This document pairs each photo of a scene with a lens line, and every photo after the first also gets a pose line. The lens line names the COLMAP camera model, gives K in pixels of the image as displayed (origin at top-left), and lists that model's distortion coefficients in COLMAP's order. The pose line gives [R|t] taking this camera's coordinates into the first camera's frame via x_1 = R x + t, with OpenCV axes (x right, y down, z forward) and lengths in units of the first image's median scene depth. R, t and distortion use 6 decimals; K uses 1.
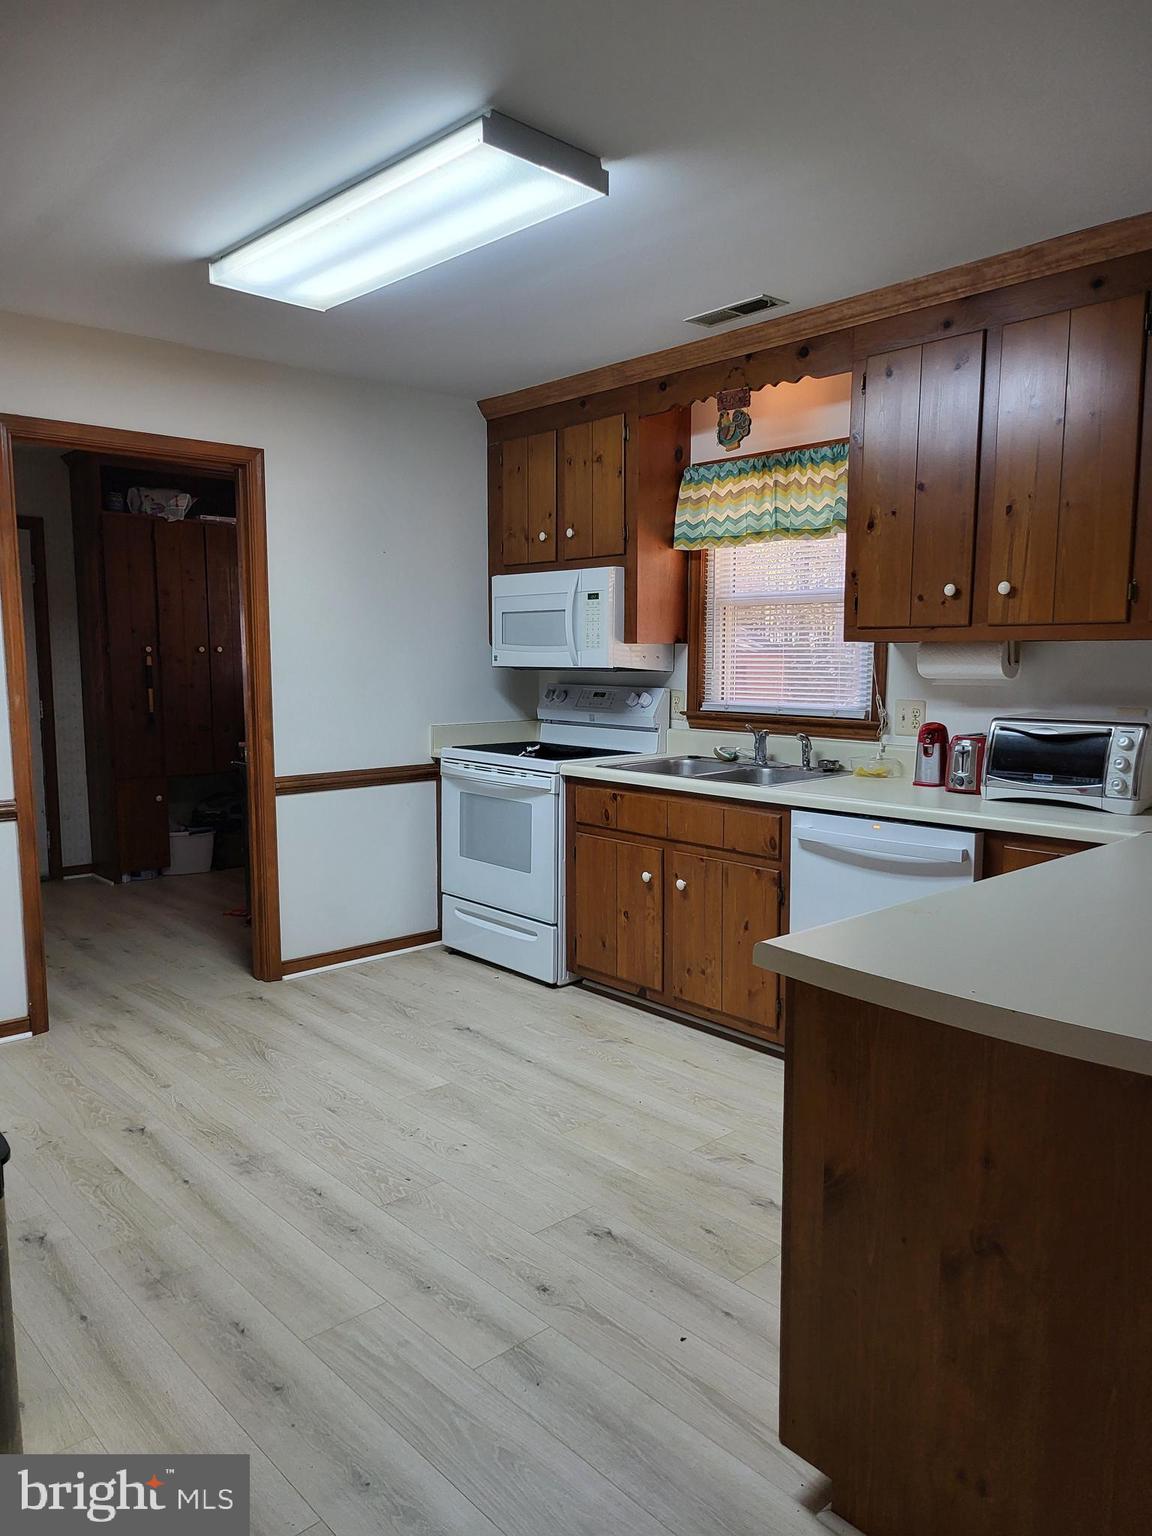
lens RADIAL K [[1082.9, 0, 576.1], [0, 1082.9, 773.3], [0, 0, 1]] dist [0.034098, -0.000070]
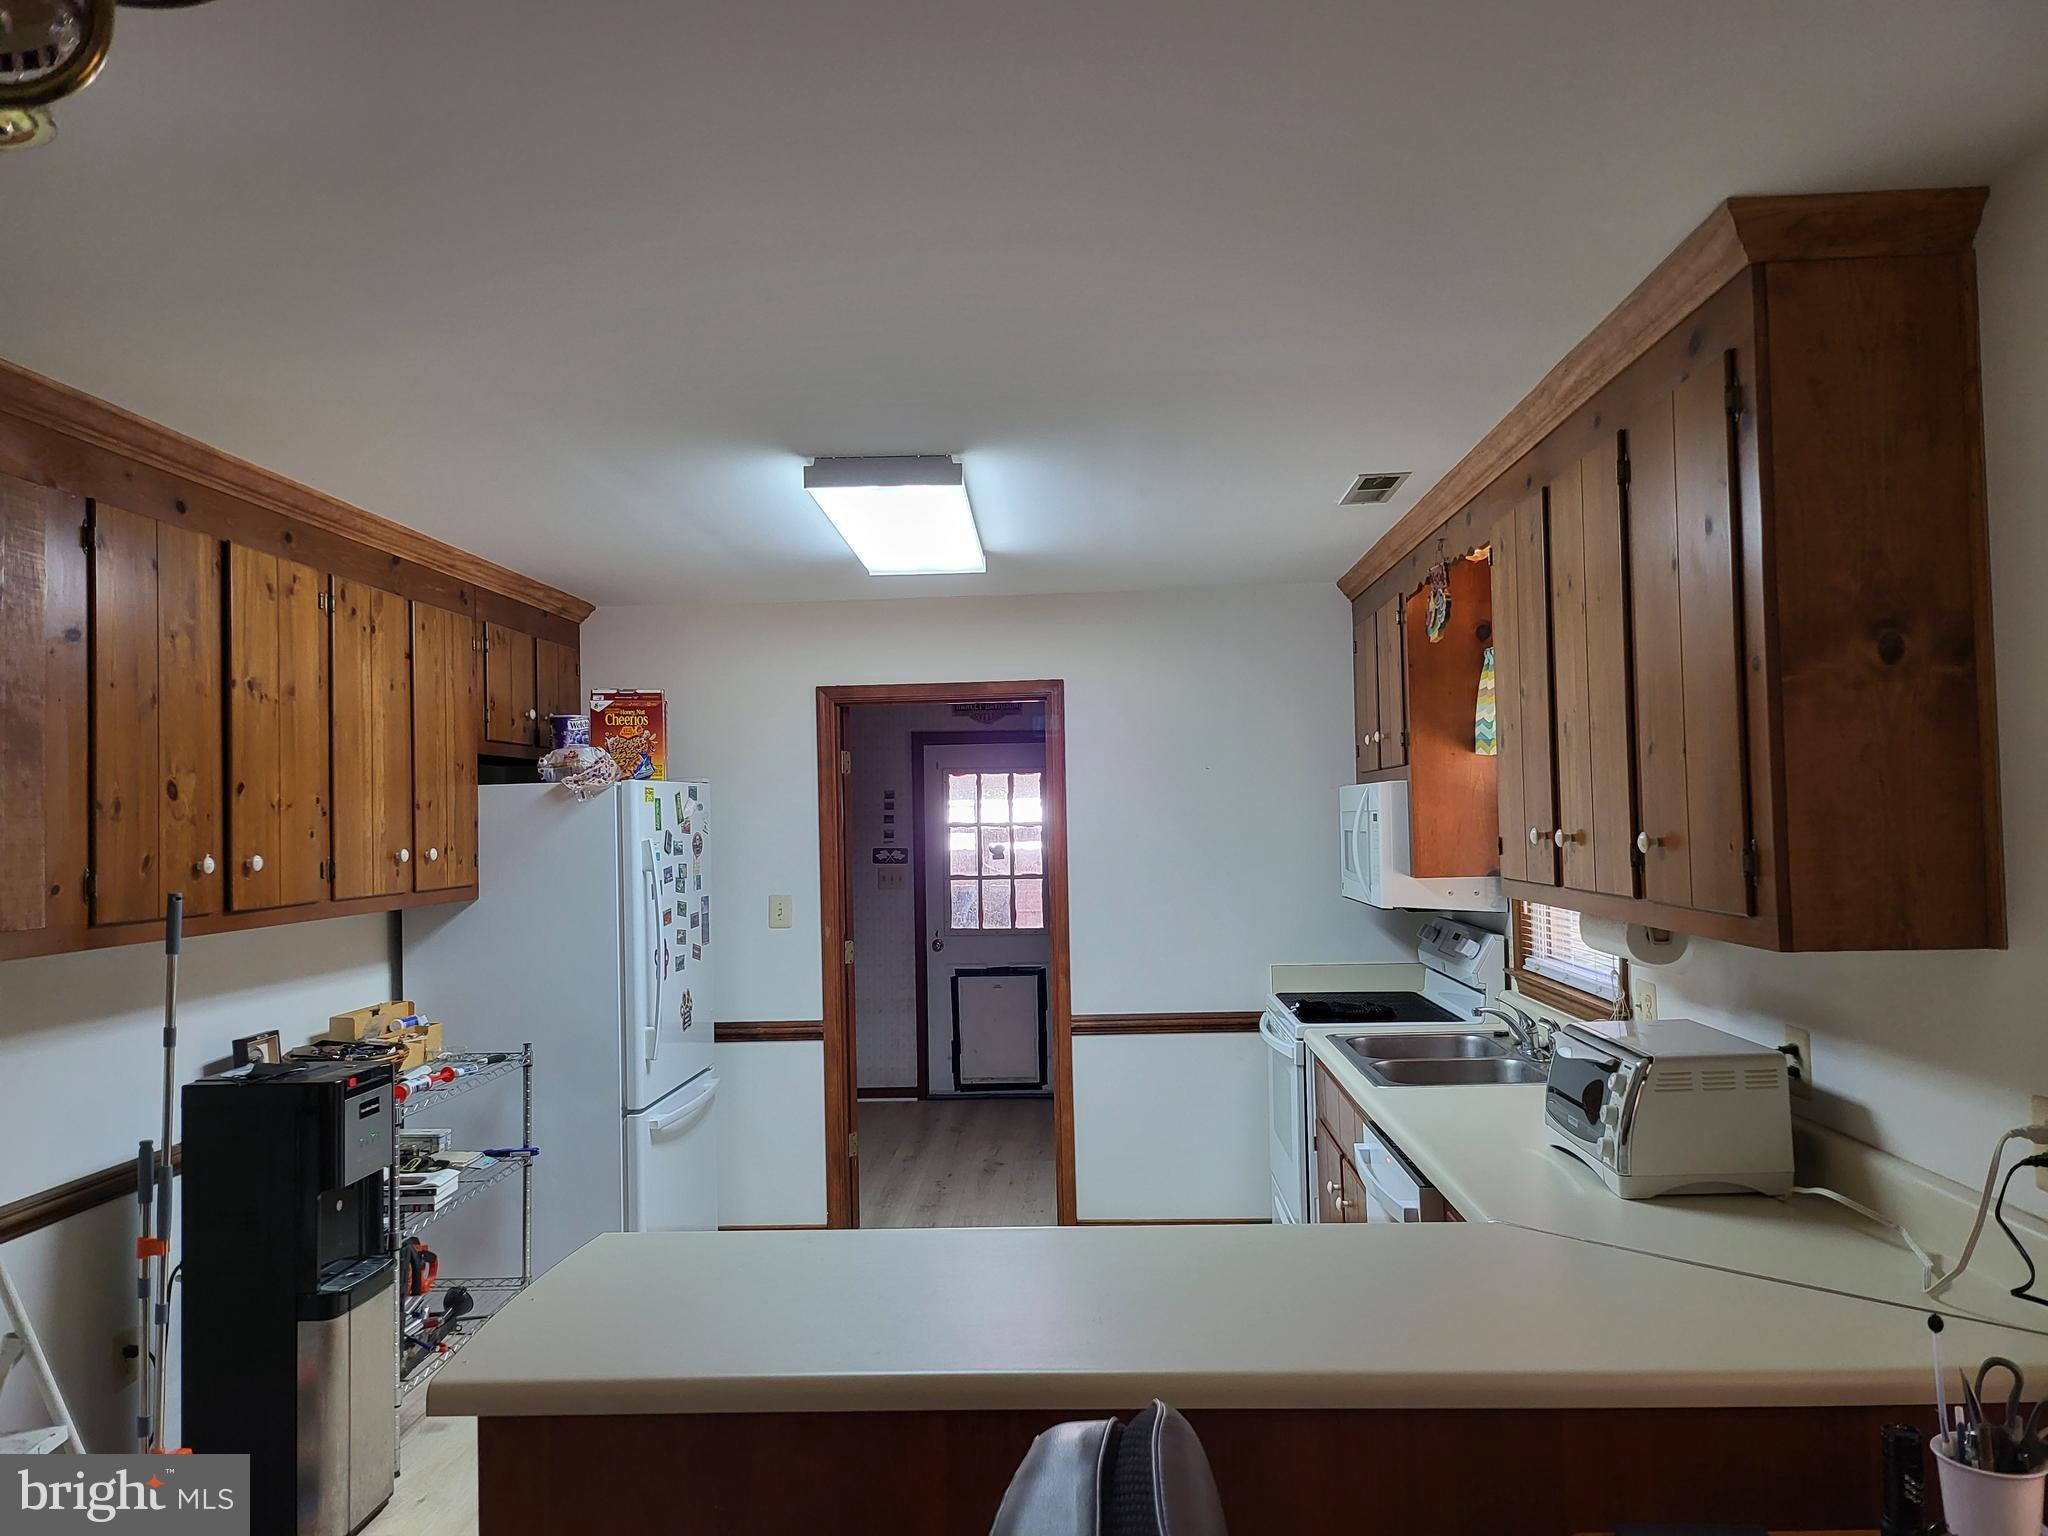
lens RADIAL K [[1443.9, 0, 1027.9], [0, 1443.9, 769.6], [0, 0, 1]] dist [0.034098, -0.000070]
pose [[0.705706, -0.041076, -0.707313, 0.618363], [-0.055216, 0.992093, -0.112705, -0.067646], [0.706350, 0.118591, 0.697858, 0.075935]]
